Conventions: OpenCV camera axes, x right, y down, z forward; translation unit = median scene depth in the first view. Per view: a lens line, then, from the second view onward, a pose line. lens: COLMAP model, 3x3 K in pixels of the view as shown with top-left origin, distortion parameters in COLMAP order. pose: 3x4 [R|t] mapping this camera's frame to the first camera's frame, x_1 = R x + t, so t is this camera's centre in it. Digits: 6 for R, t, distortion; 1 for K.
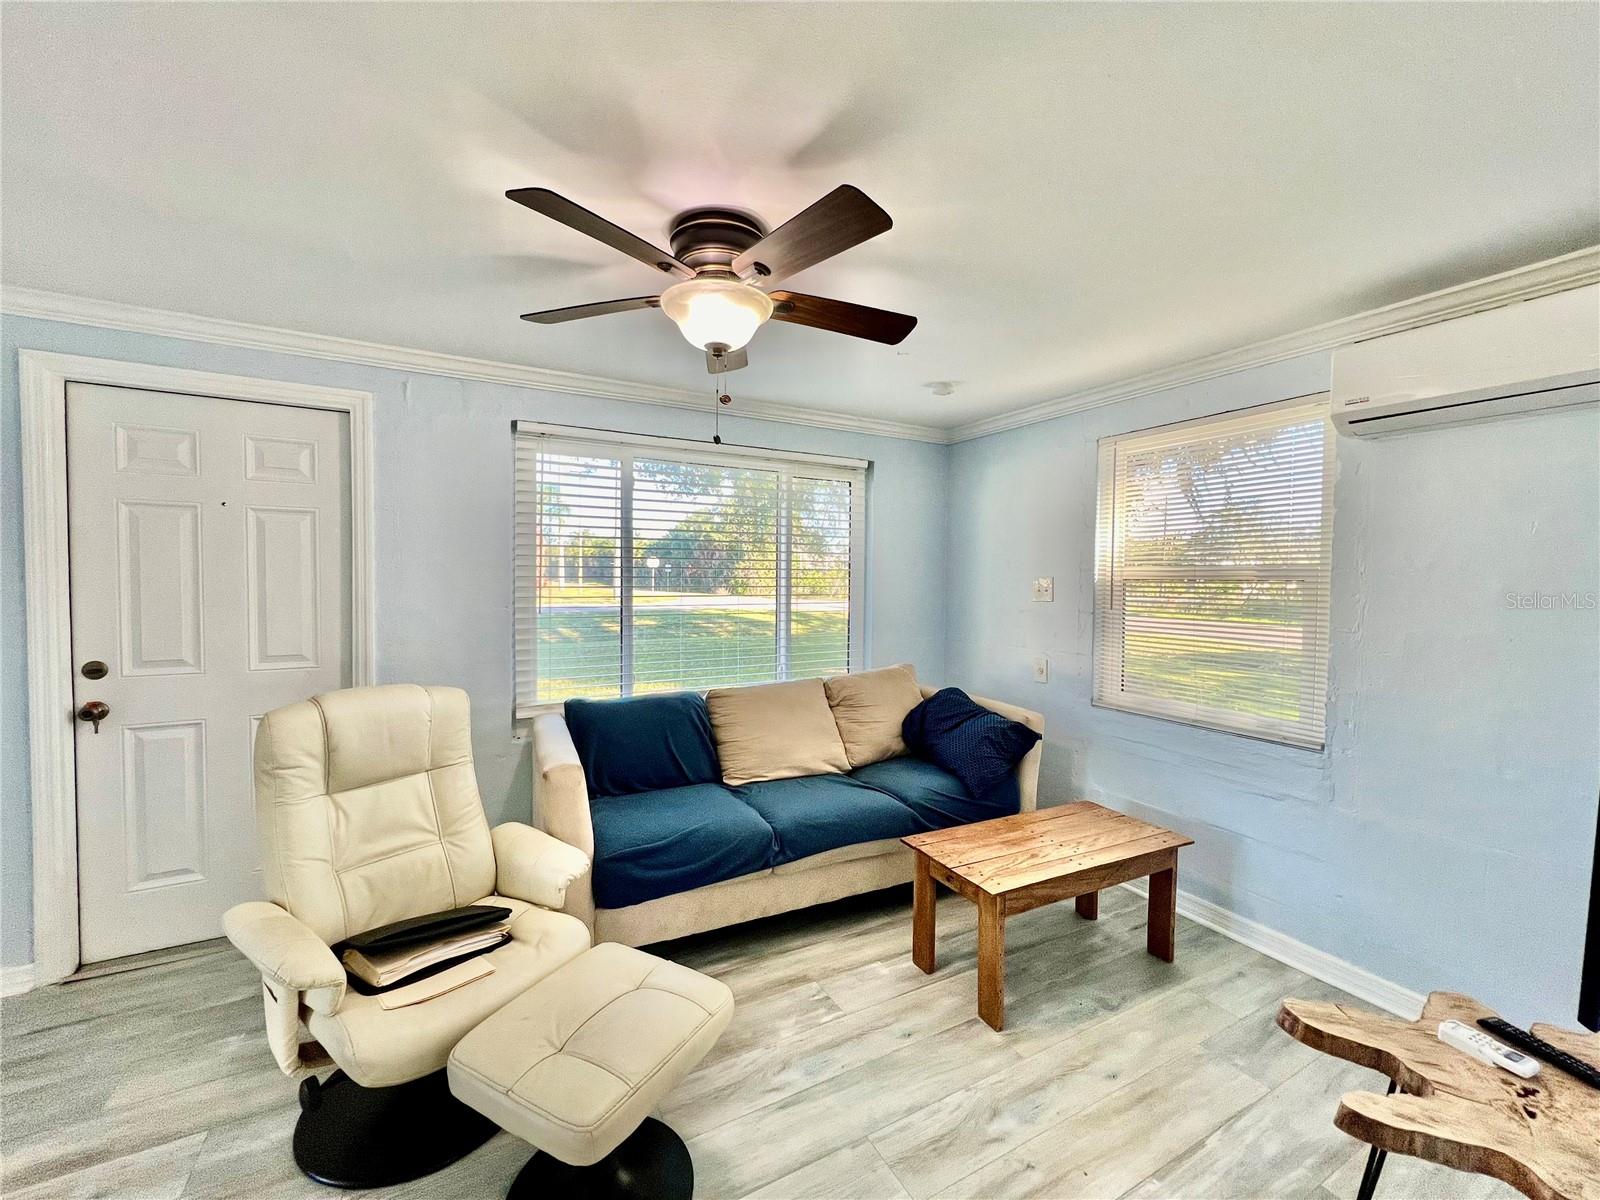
lens RADIAL K [[639.7, 0, 803.2], [0, 639.7, 597.7], [0, 0, 1]] dist [-0.001234, -0.000403]
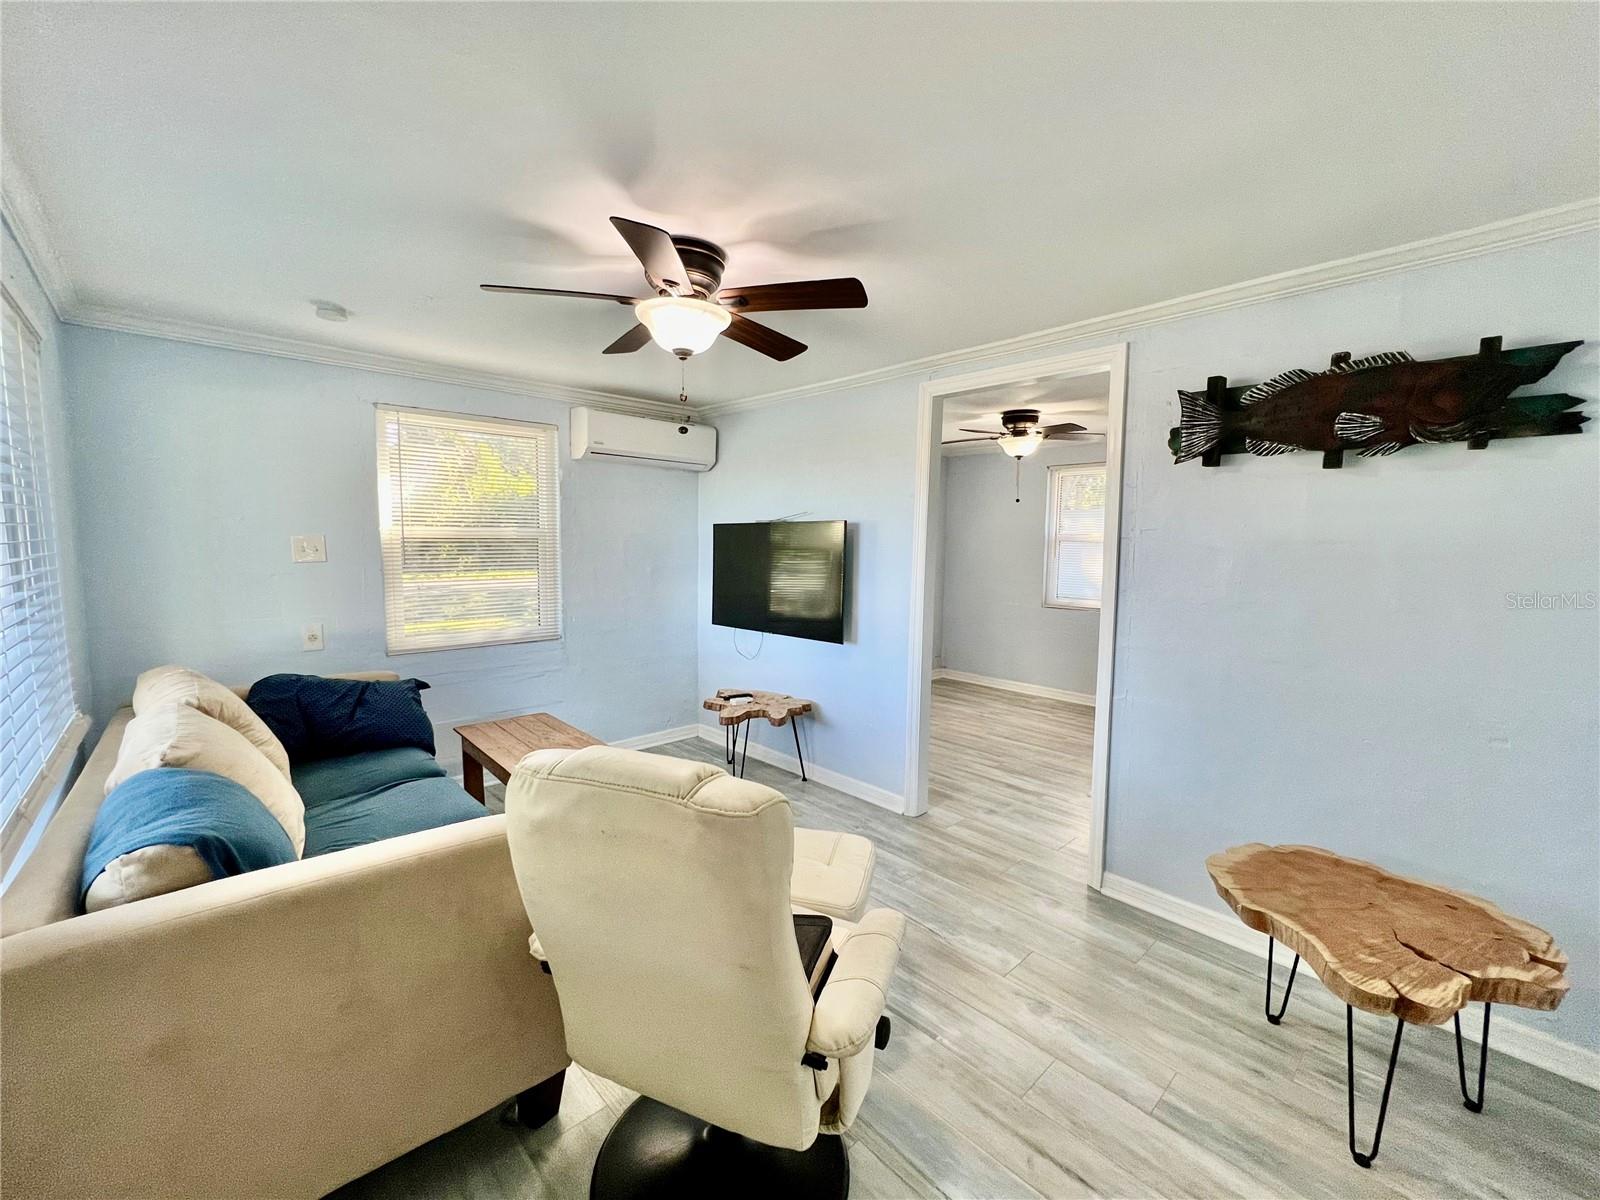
lens RADIAL K [[662.3, 0, 801.1], [0, 662.3, 594.2], [0, 0, 1]] dist [0.000332, -0.000051]
pose [[-0.251022, -0.093129, 0.963491, -0.875676], [0.017359, 0.994768, 0.100674, -0.039303], [-0.967826, 0.041996, -0.248092, 0.686534]]
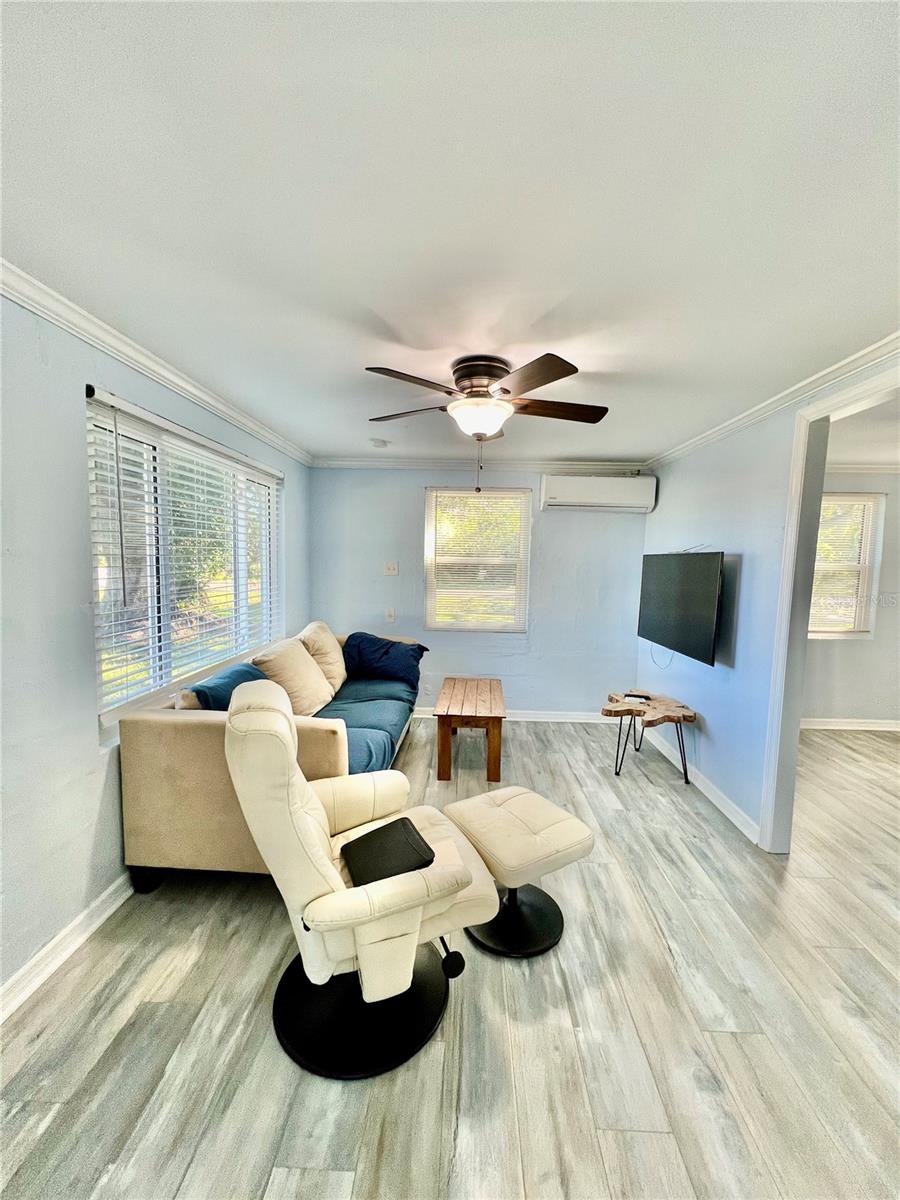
lens RADIAL K [[479.8, 0, 449.8], [0, 479.8, 593.4], [0, 0, 1]] dist [-0.001234, -0.000403]
pose [[0.506634, -0.061050, 0.859997, -0.798693], [0.010039, 0.997840, 0.064922, -0.034917], [-0.862103, -0.024258, 0.506153, 0.255153]]
